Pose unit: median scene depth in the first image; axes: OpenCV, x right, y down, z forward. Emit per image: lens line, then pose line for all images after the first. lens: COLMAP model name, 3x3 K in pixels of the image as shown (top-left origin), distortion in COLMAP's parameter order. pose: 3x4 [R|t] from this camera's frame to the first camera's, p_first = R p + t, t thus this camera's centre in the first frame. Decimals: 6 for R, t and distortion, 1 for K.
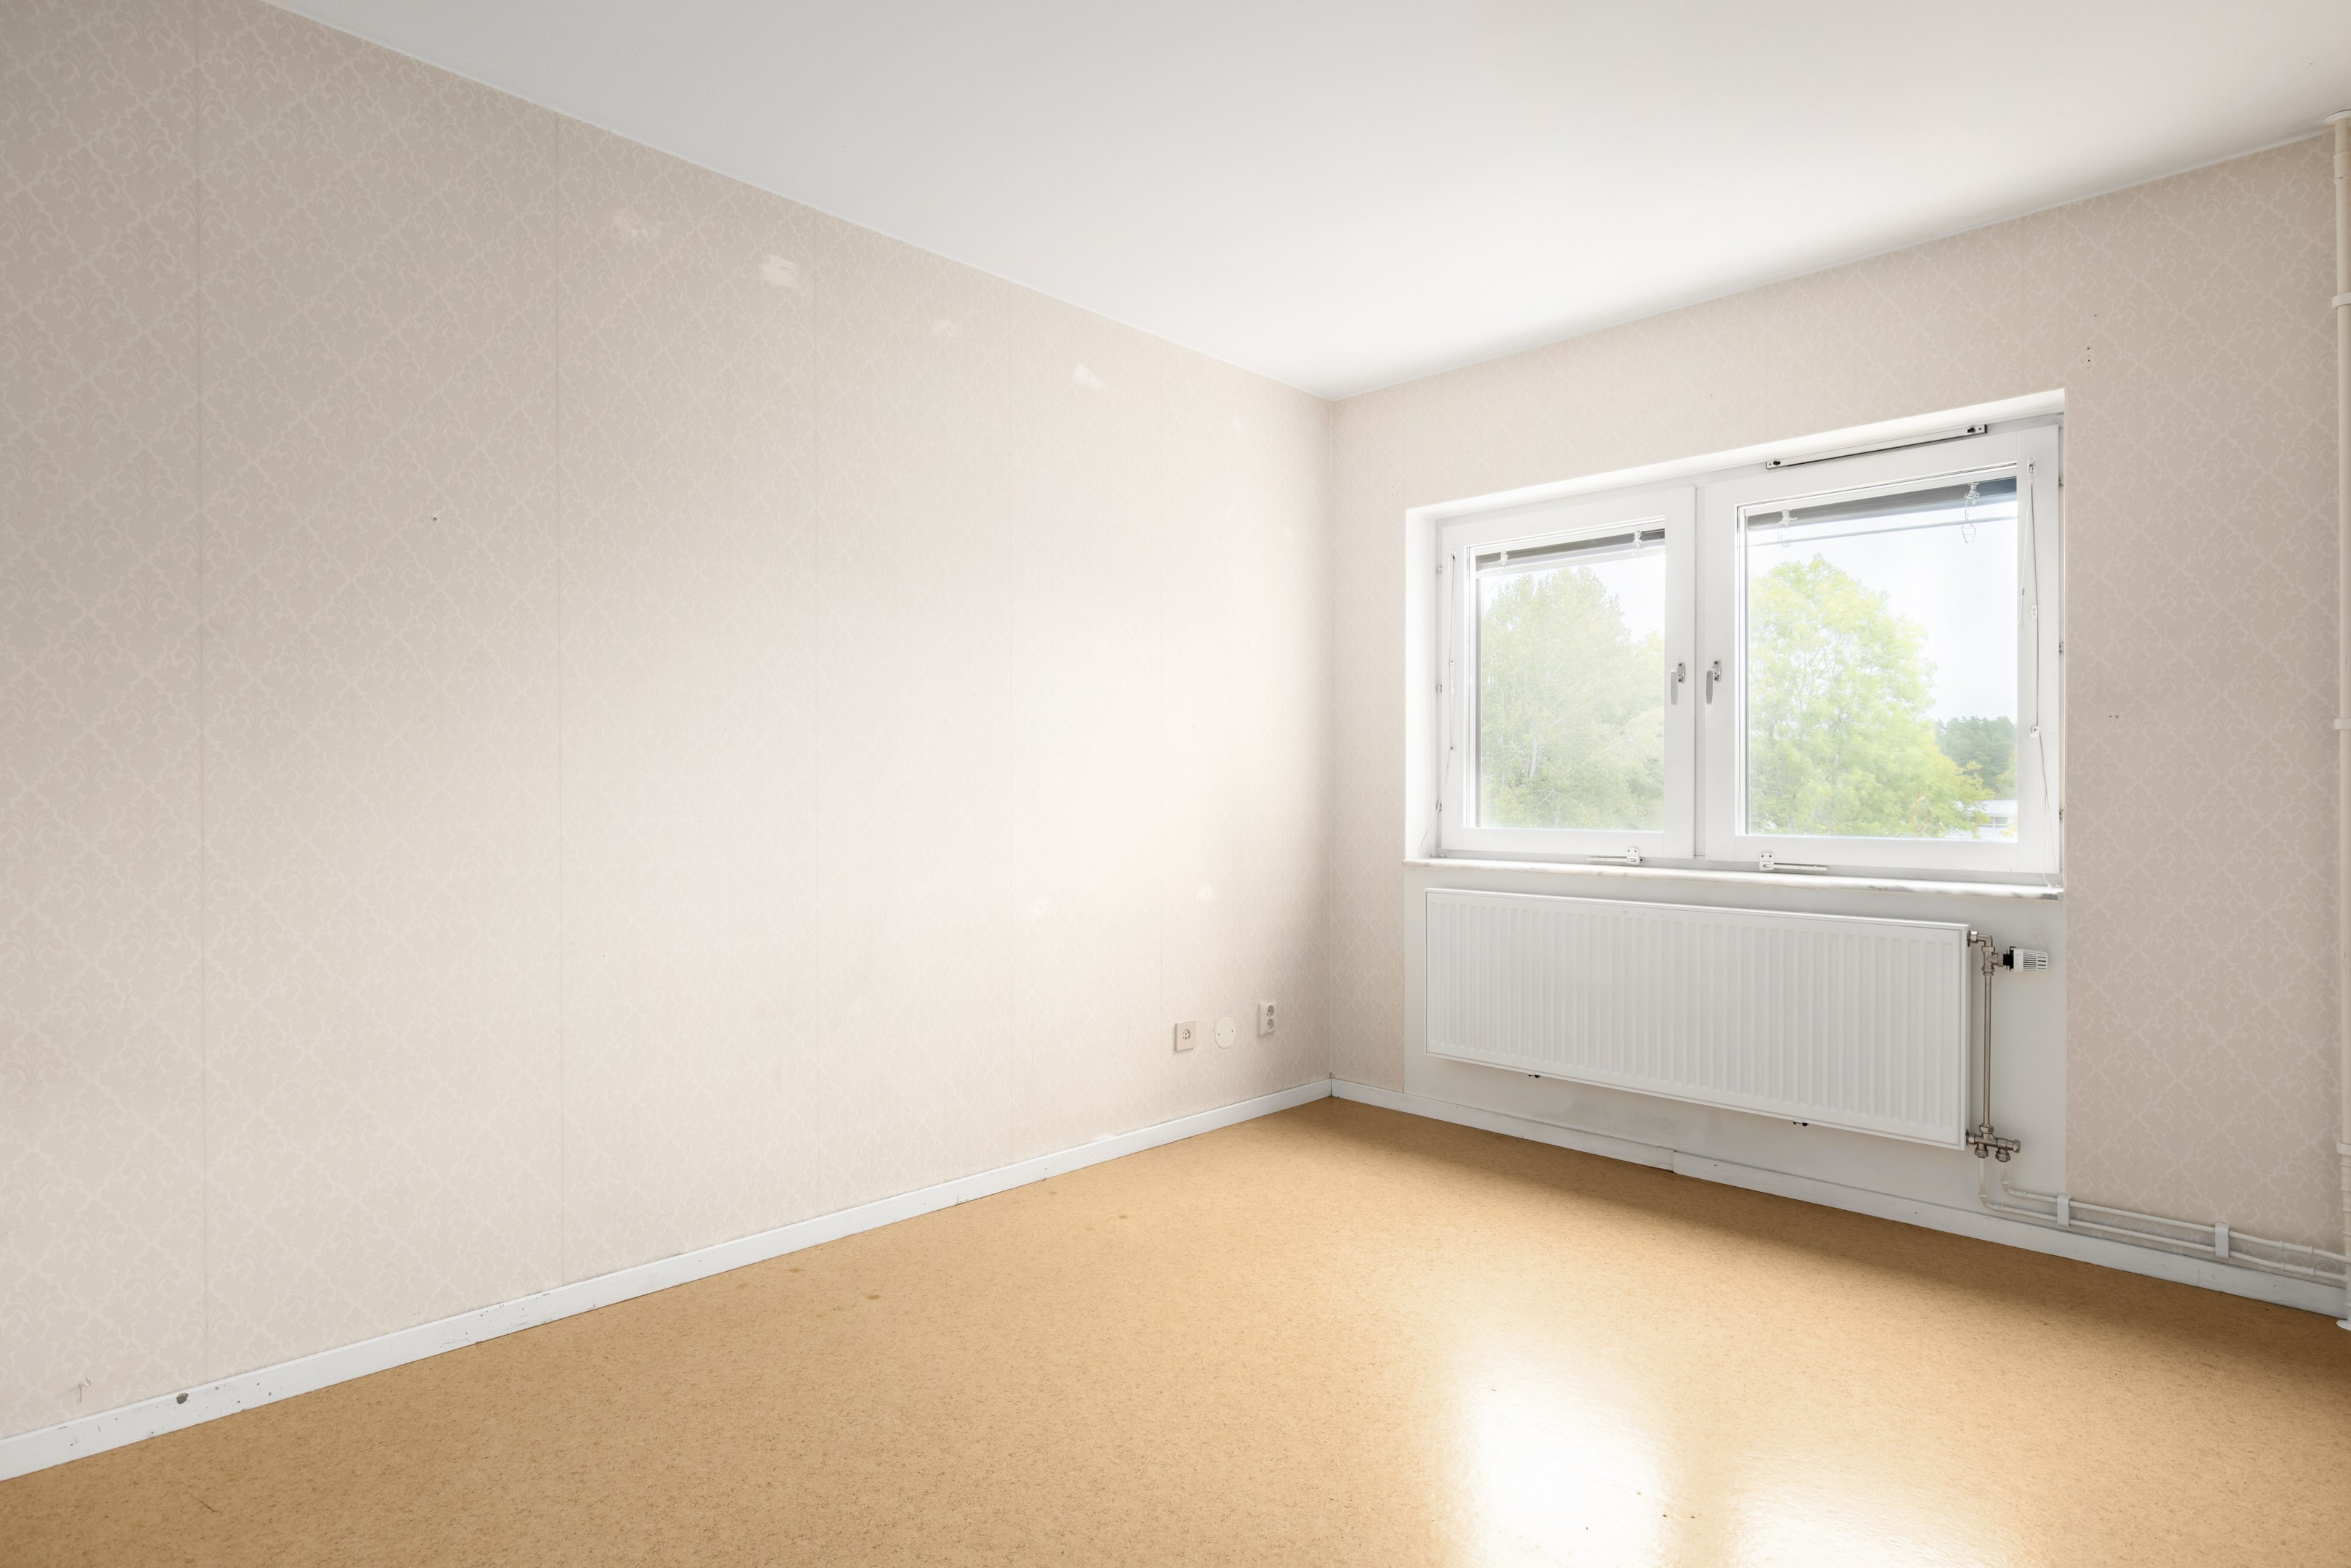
lens RADIAL K [[1347.6, 0, 1175.5], [0, 1347.6, 784.0], [0, 0, 1]] dist [-0.000993, 0.000477]
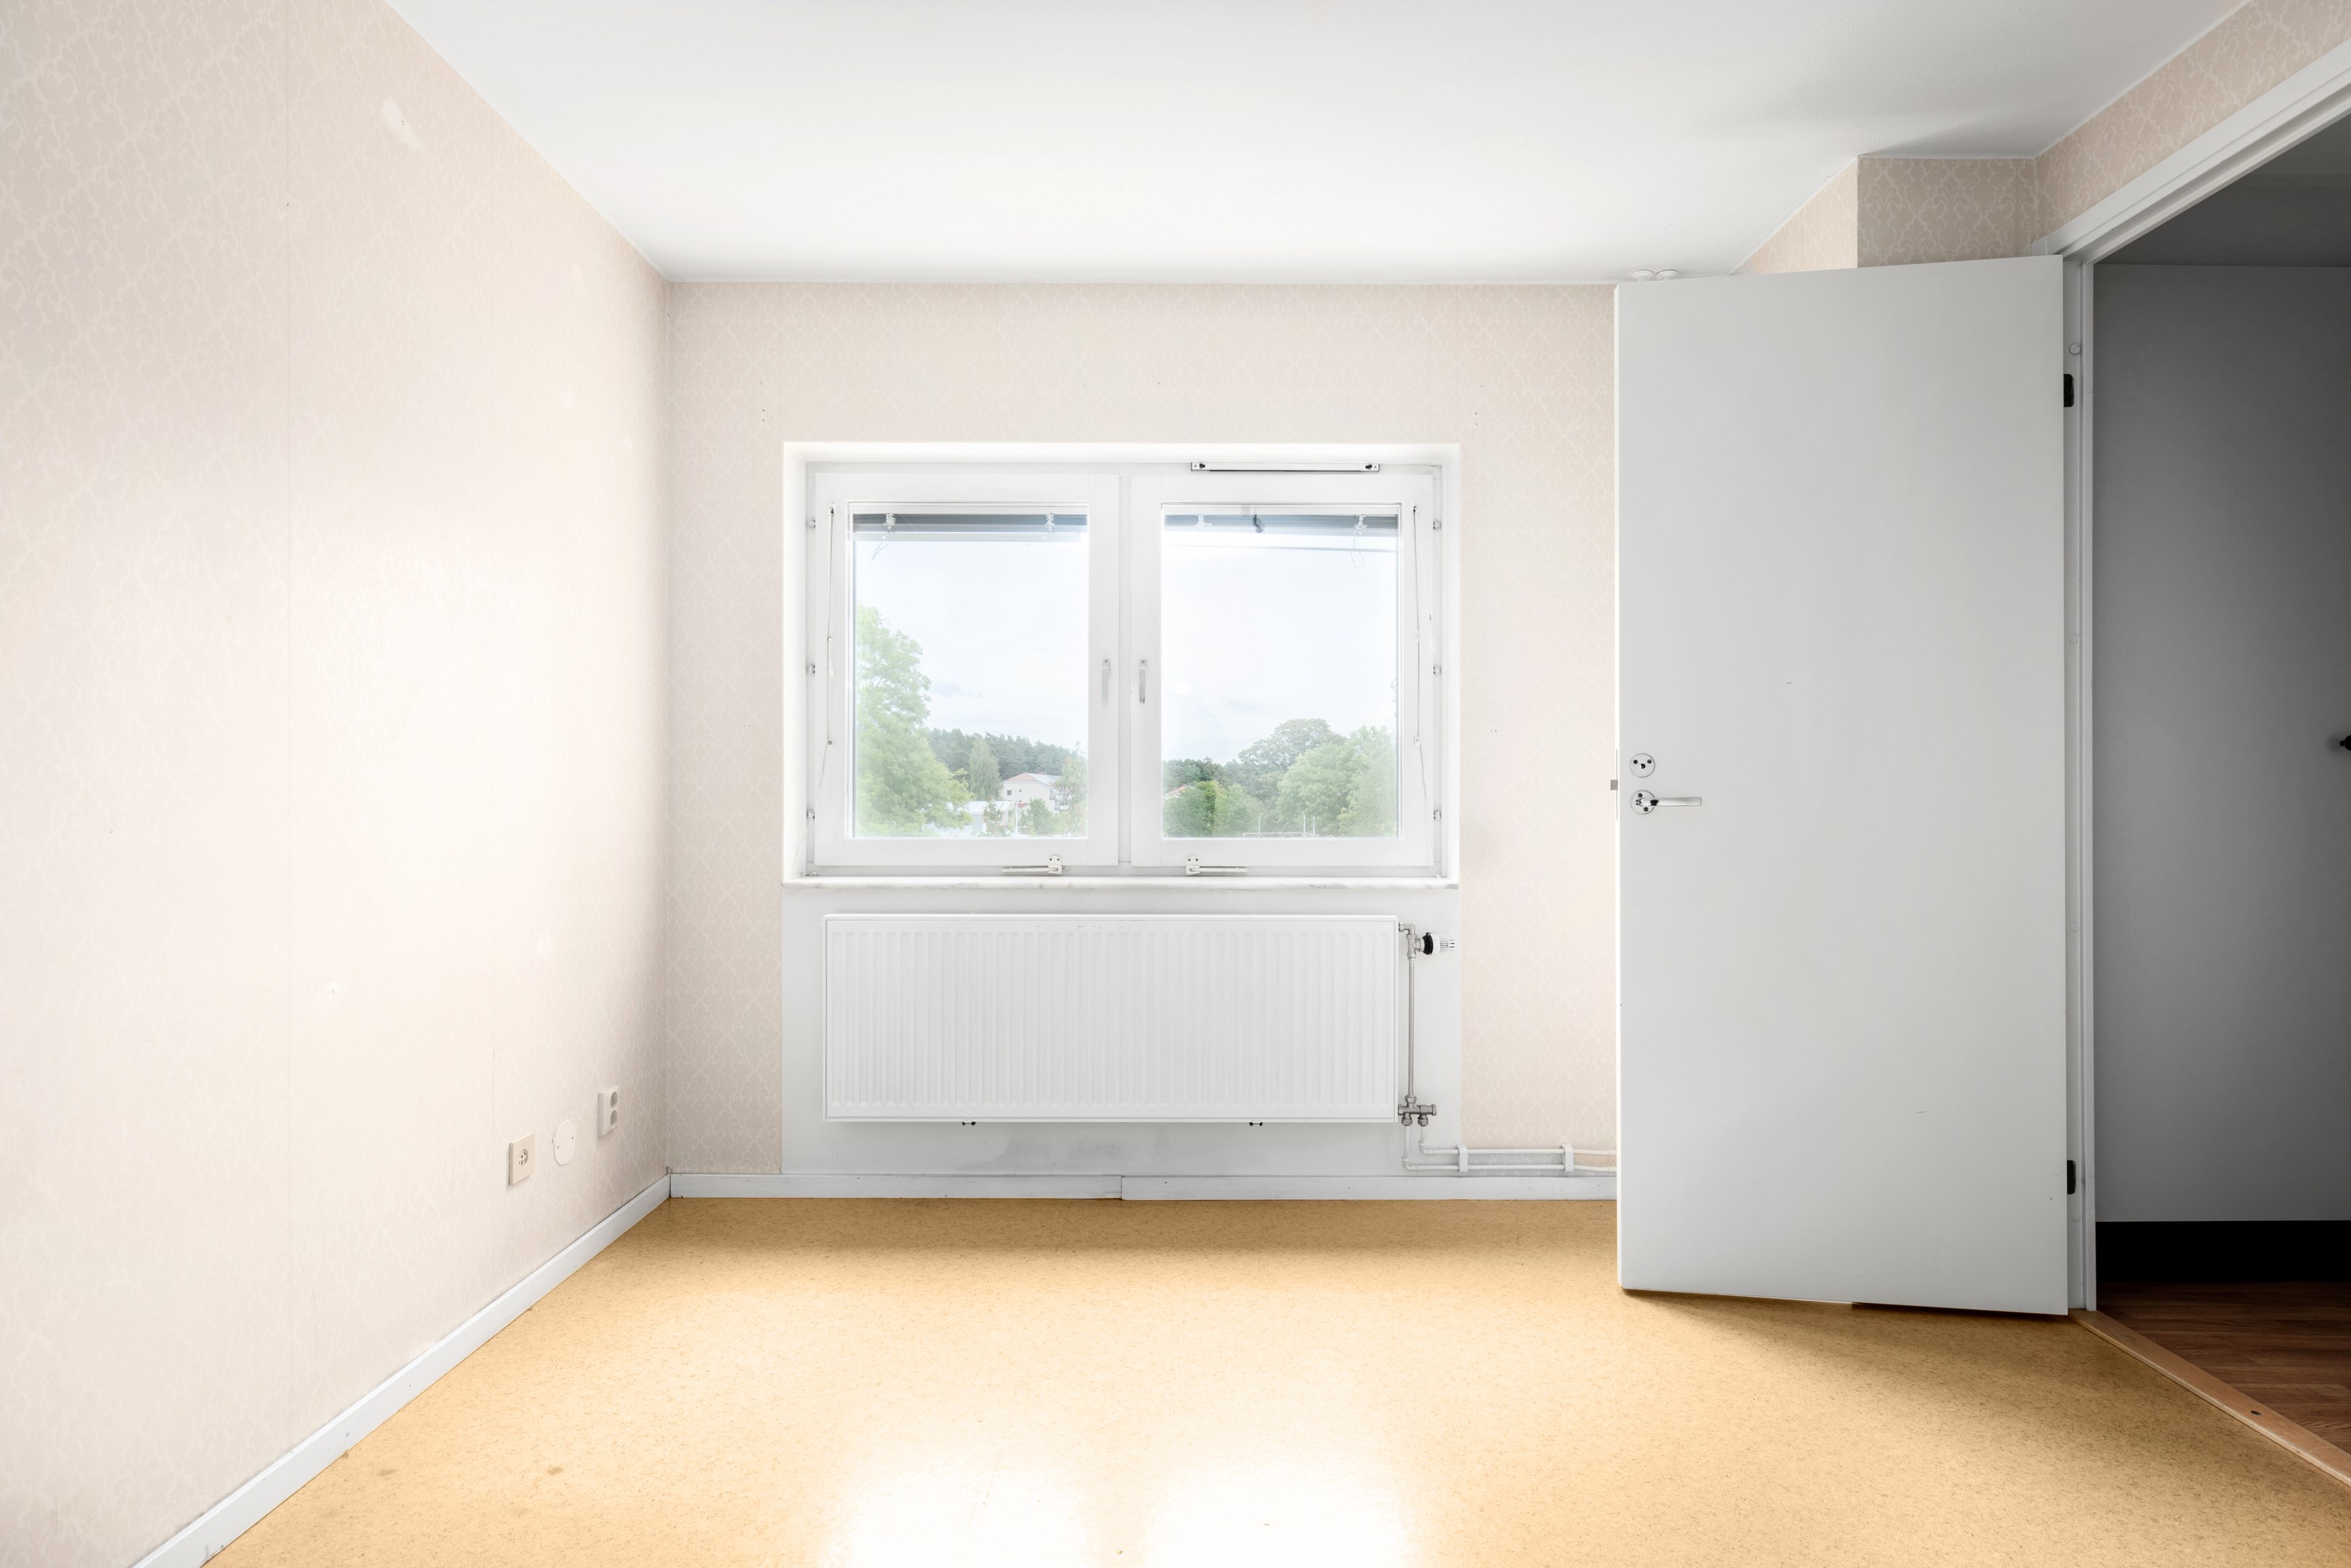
lens RADIAL K [[1313.4, 0, 1221.7], [0, 1313.4, 788.2], [0, 0, 1]] dist [0.005272, -0.000164]
pose [[0.685699, 0.001662, 0.727883, -0.236539], [-0.002650, 0.999996, 0.000214, 0.000407], [-0.727880, -0.002076, 0.685701, 0.301709]]
